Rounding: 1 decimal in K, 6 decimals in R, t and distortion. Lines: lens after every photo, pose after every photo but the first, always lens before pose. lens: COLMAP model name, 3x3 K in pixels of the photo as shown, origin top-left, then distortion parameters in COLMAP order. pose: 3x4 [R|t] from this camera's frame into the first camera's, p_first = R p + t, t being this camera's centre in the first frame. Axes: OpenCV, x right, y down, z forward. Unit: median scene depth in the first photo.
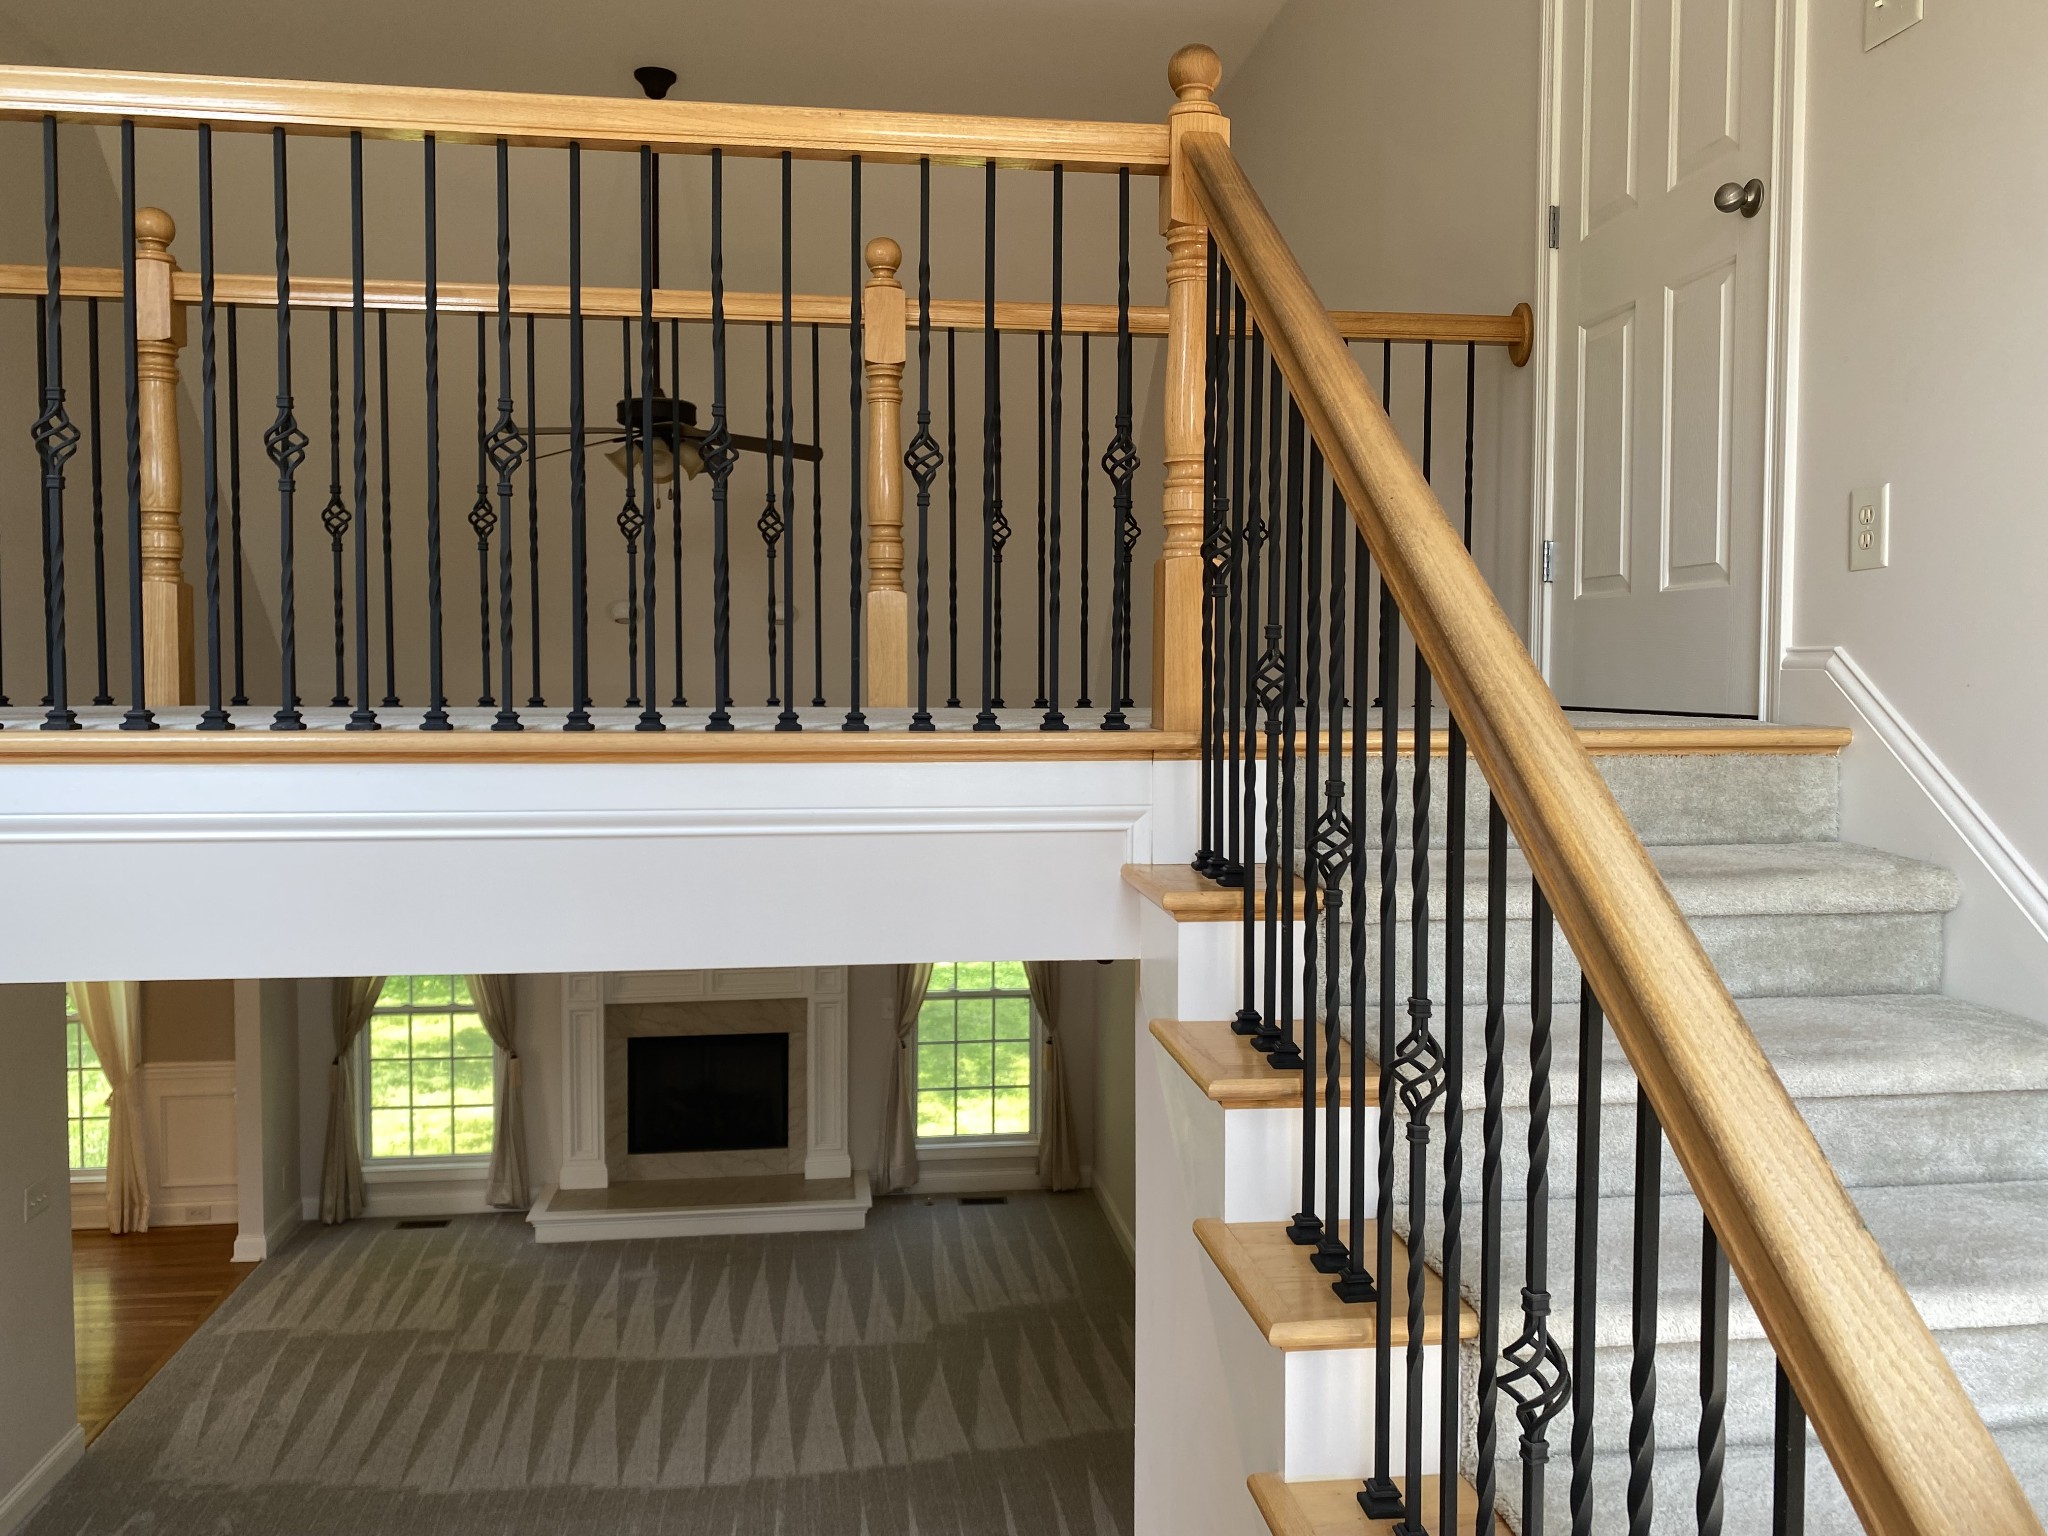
lens RADIAL K [[1551.4, 0, 1024.0], [0, 1551.4, 768.0], [0, 0, 1]] dist [0.061781, -0.129763]
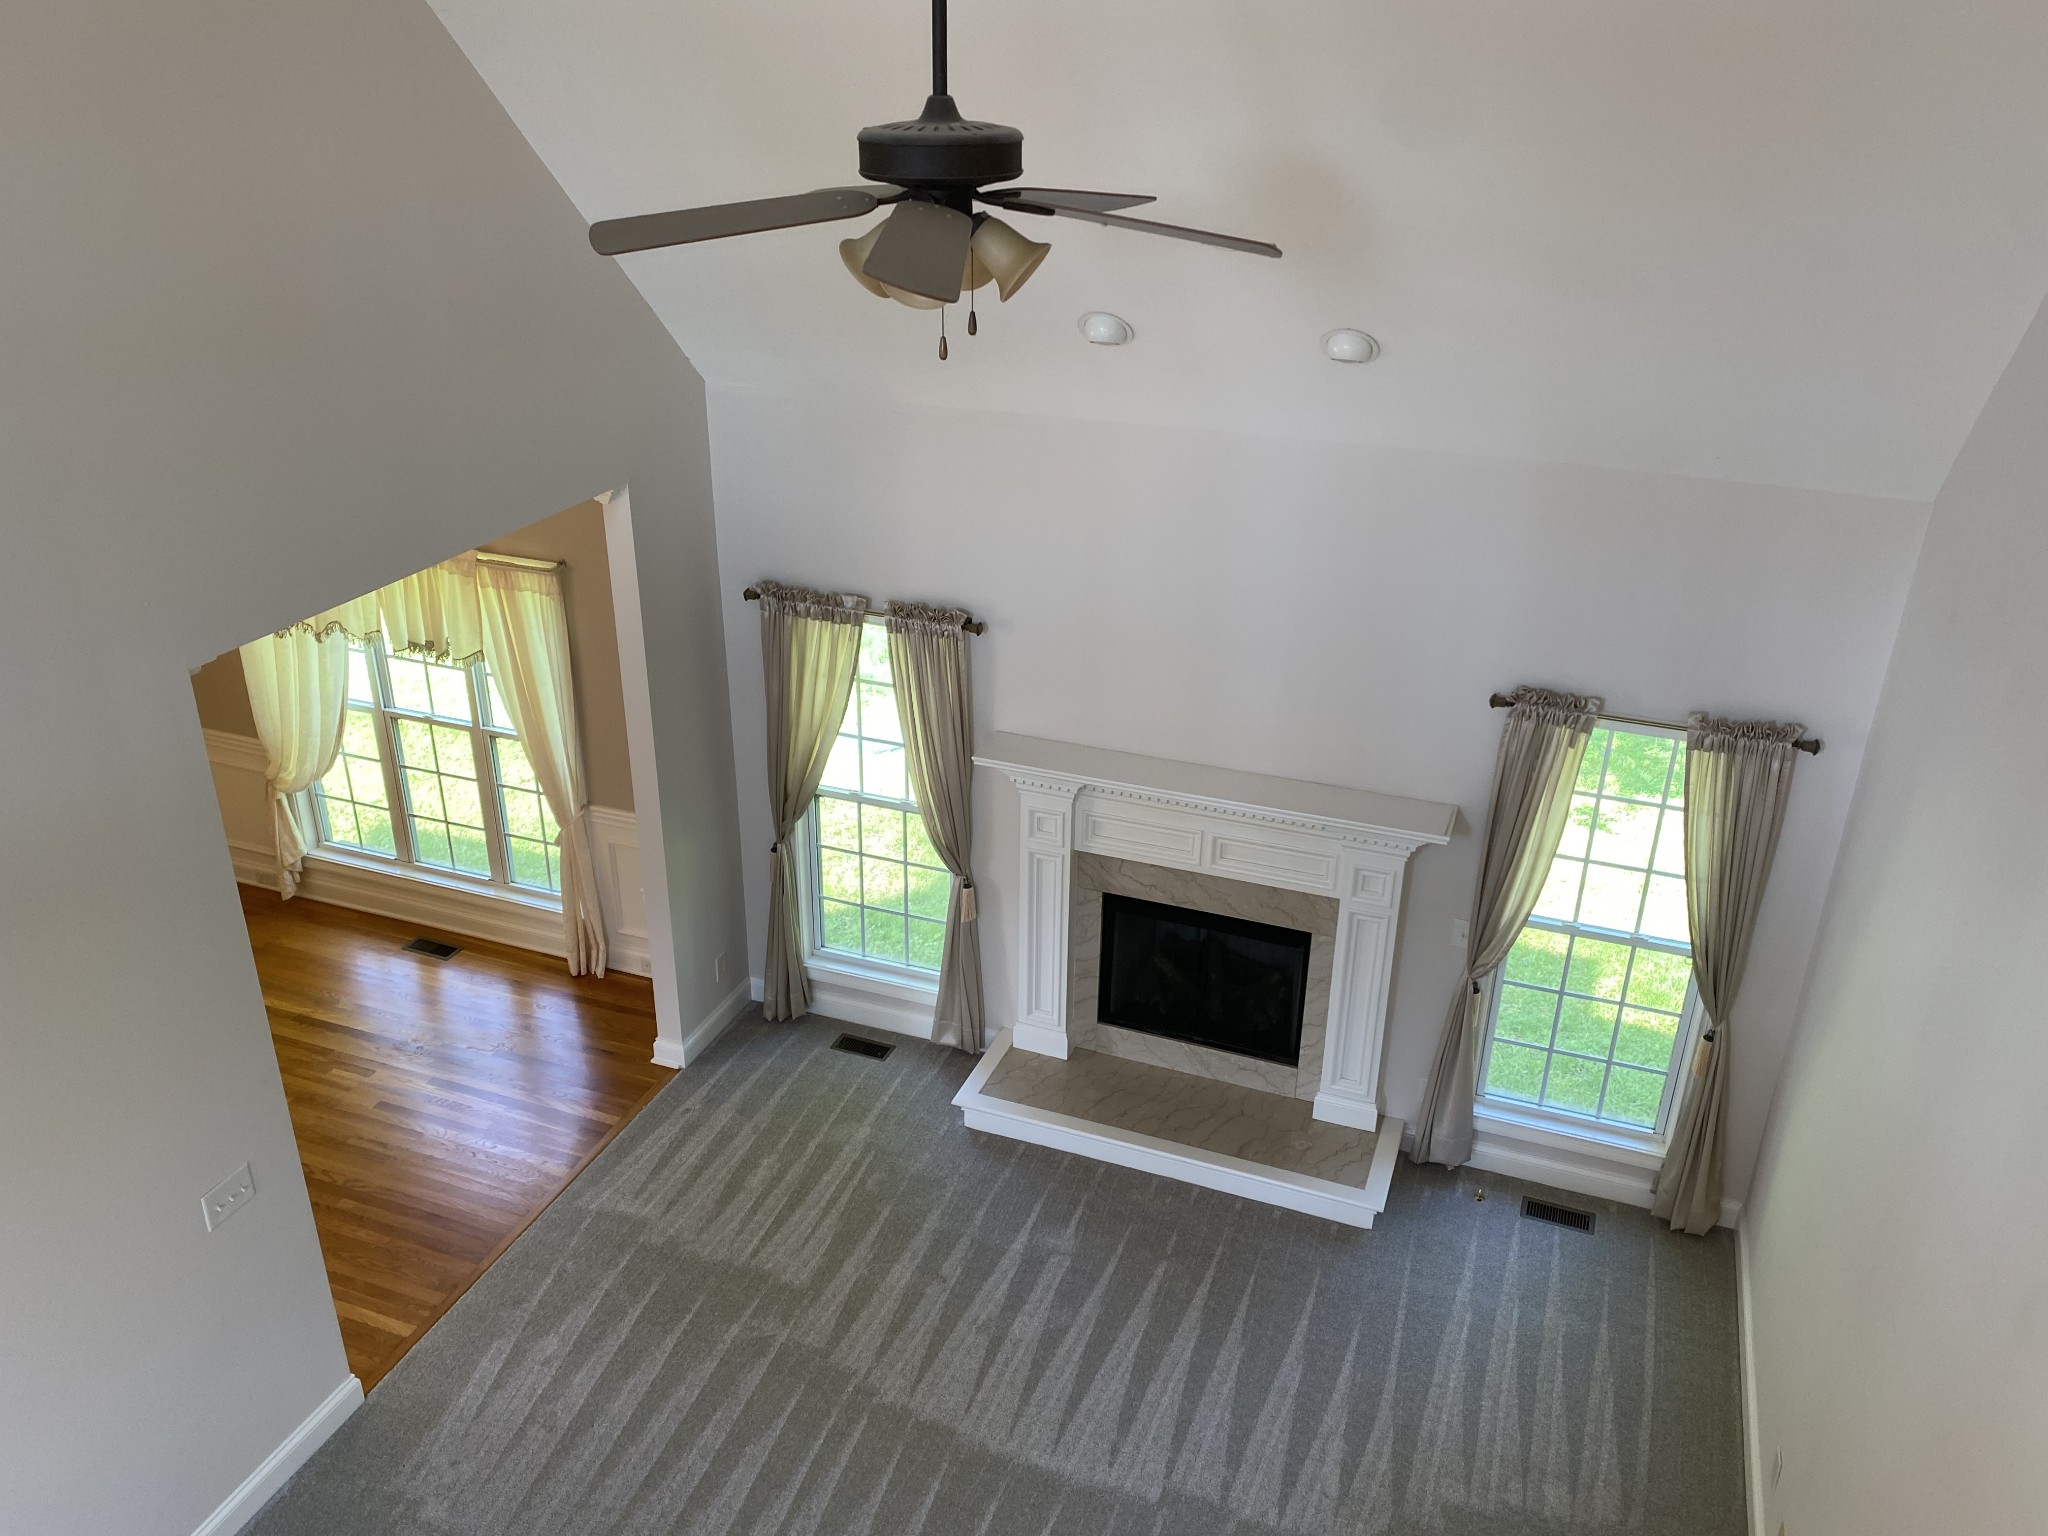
lens RADIAL K [[1551.4, 0, 1024.0], [0, 1551.4, 768.0], [0, 0, 1]] dist [0.061781, -0.129763]
pose [[0.881955, 0.209443, -0.422244, 0.017133], [-0.040713, 0.926352, 0.374453, -0.168231], [0.469573, -0.313059, 0.825527, 0.394596]]
